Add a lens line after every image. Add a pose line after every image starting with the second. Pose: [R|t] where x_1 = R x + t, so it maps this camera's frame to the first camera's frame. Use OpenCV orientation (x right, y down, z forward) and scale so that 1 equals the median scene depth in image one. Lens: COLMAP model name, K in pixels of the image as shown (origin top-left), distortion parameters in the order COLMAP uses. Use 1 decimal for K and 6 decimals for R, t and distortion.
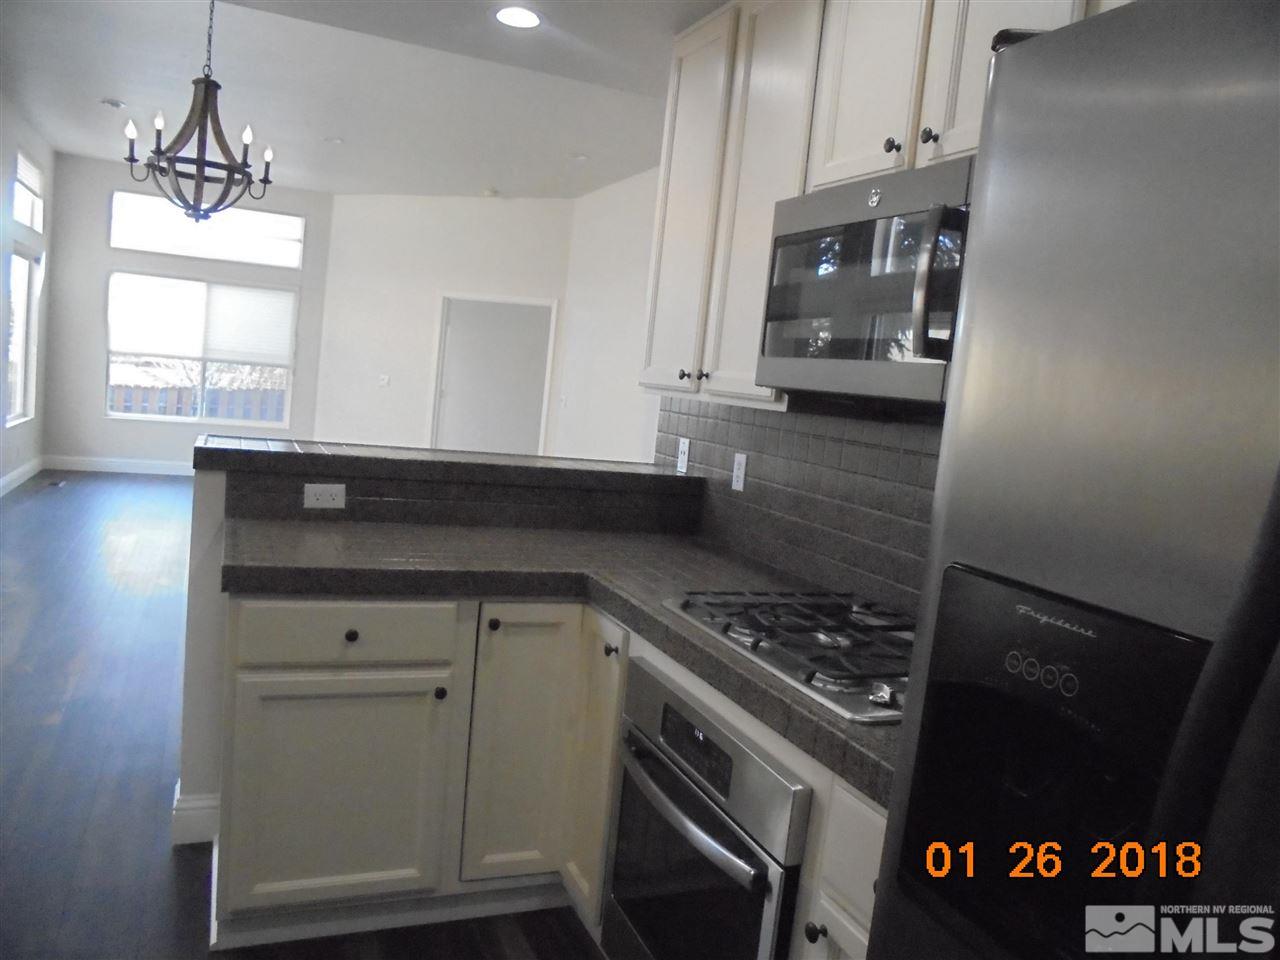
lens RADIAL K [[979.5, 0, 638.2], [0, 979.5, 467.0], [0, 0, 1]] dist [-0.106538, 0.103417]
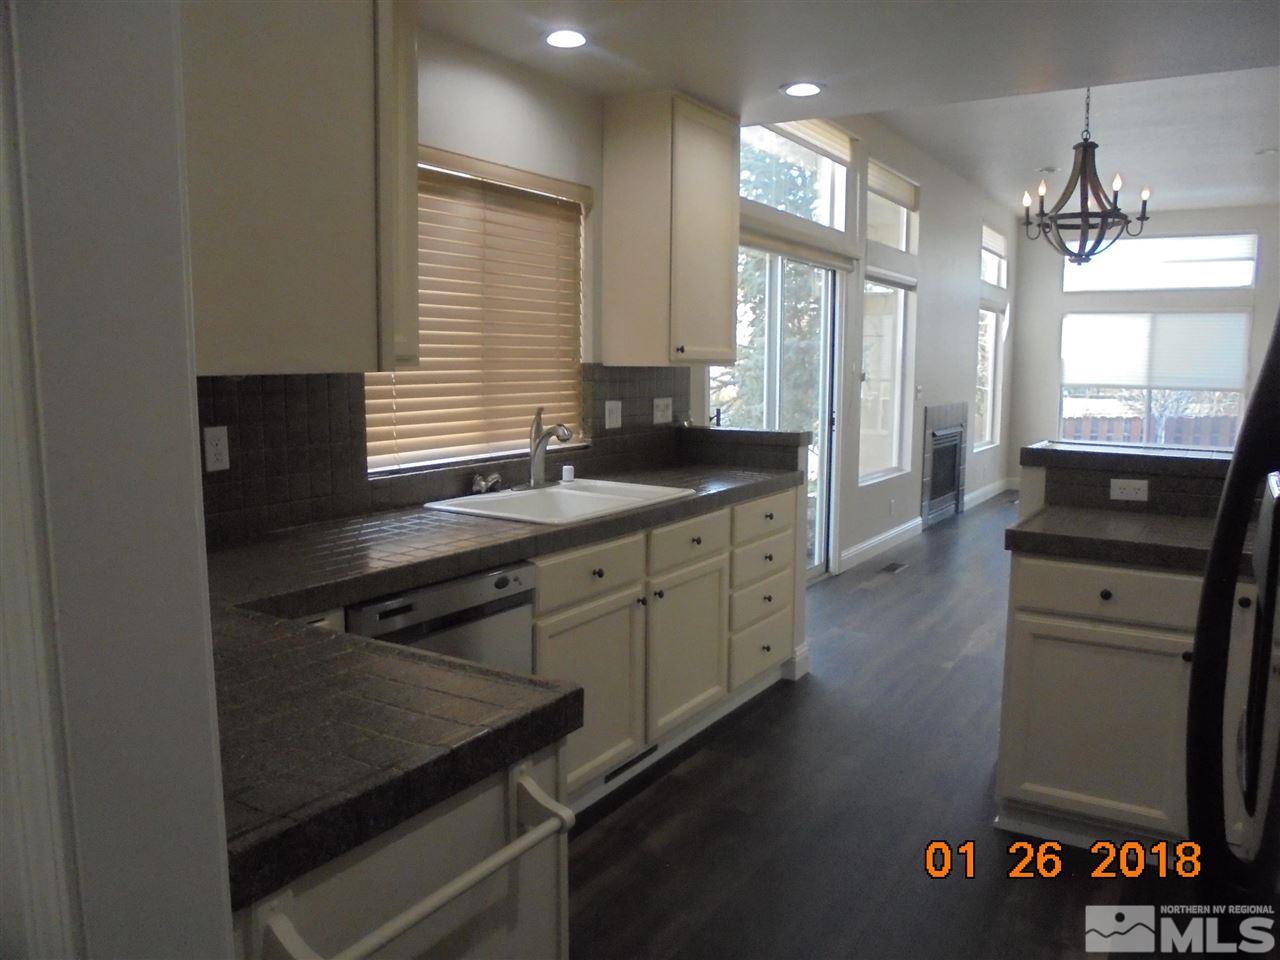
lens RADIAL K [[972.4, 0, 641.2], [0, 972.4, 486.9], [0, 0, 1]] dist [-0.089331, 0.026653]
pose [[0.576383, 0.014092, -0.817058, 0.092858], [-0.025838, 0.999666, -0.000986, 0.014167], [0.816771, 0.021680, 0.576554, -0.048352]]
